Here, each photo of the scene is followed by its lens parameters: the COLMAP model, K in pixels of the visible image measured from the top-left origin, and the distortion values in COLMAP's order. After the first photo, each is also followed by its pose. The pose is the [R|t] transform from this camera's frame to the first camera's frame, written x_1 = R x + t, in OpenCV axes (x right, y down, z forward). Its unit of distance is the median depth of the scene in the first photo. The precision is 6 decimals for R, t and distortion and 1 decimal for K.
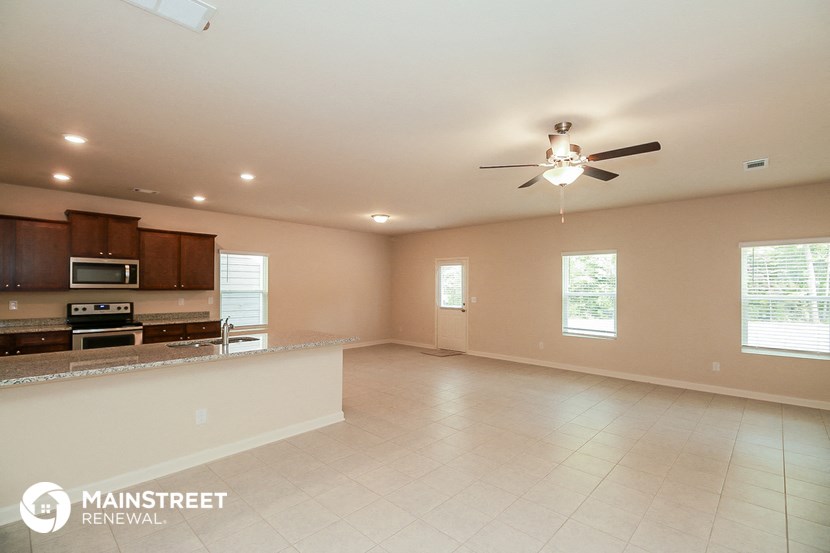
lens RADIAL K [[381.7, 0, 418.4], [0, 381.7, 284.7], [0, 0, 1]] dist [0.000834, -0.000057]
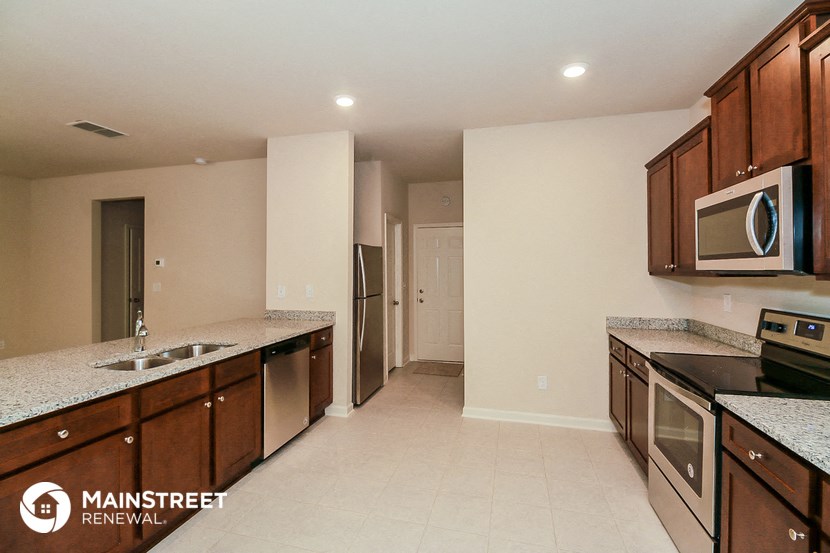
lens RADIAL K [[377.8, 0, 410.3], [0, 377.8, 270.4], [0, 0, 1]] dist [0.001454, -0.000146]
pose [[-0.885329, -0.003594, -0.464951, -0.351103], [-0.001011, 0.999983, -0.005805, 0.010285], [0.464964, -0.004670, -0.885317, 1.028634]]
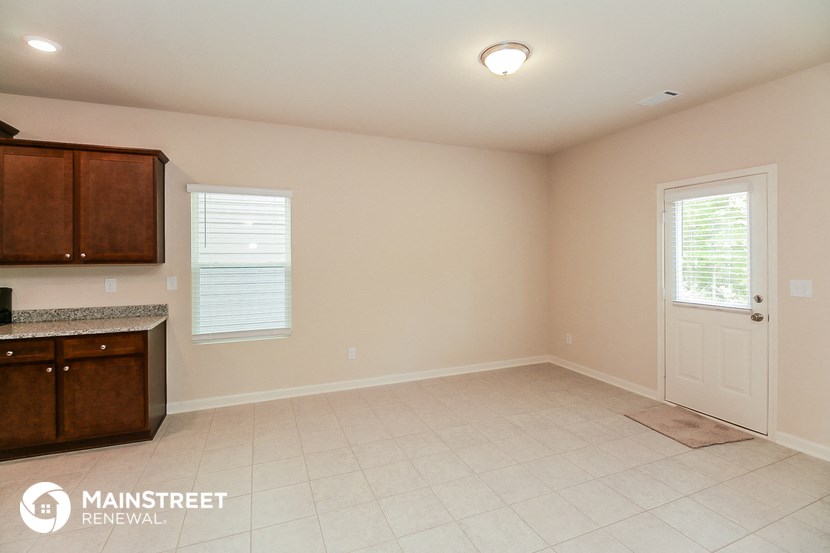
lens RADIAL K [[387.8, 0, 410.3], [0, 387.8, 258.1], [0, 0, 1]] dist [-0.003690, -0.001466]
pose [[0.905458, -0.008018, -0.424360, -0.031482], [0.012028, 0.999905, 0.006770, 0.008686], [0.424265, -0.011234, 0.905468, 0.733649]]
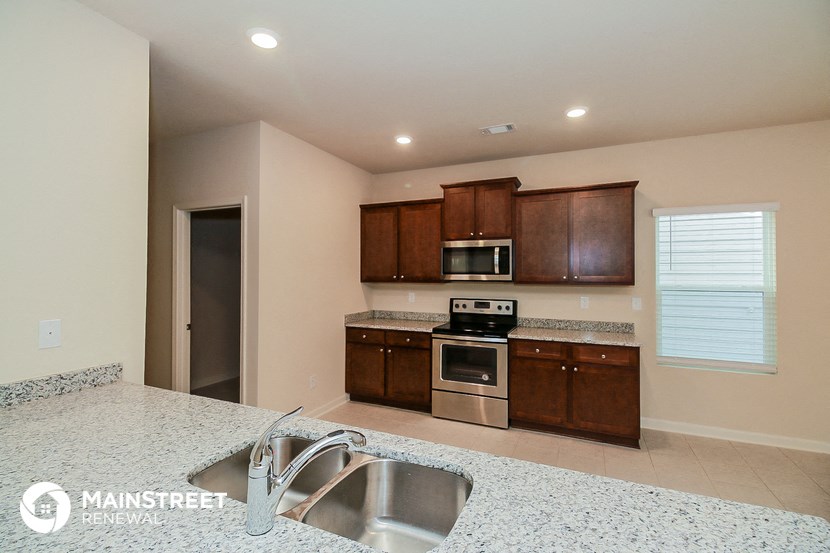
lens RADIAL K [[377.8, 0, 410.3], [0, 377.8, 270.4], [0, 0, 1]] dist [0.001454, -0.000146]
pose [[0.309700, -0.013216, -0.950743, -0.139546], [0.002982, 0.999912, -0.012928, -0.000672], [0.950830, 0.001169, 0.309712, 0.575729]]
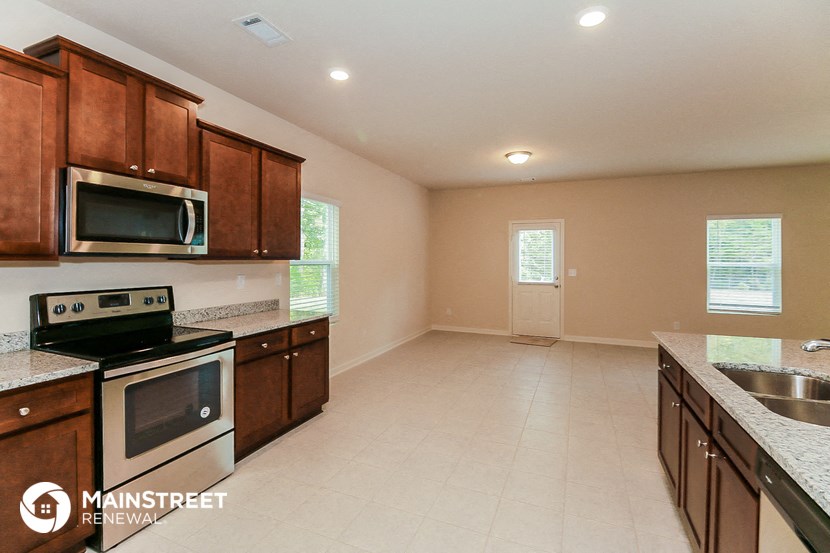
lens RADIAL K [[387.8, 0, 410.3], [0, 387.8, 258.1], [0, 0, 1]] dist [-0.003690, -0.001466]
pose [[0.943245, 0.001118, 0.332096, -0.609692], [-0.001686, 0.999998, 0.001422, 0.011360], [-0.332093, -0.001901, 0.943245, 0.457400]]
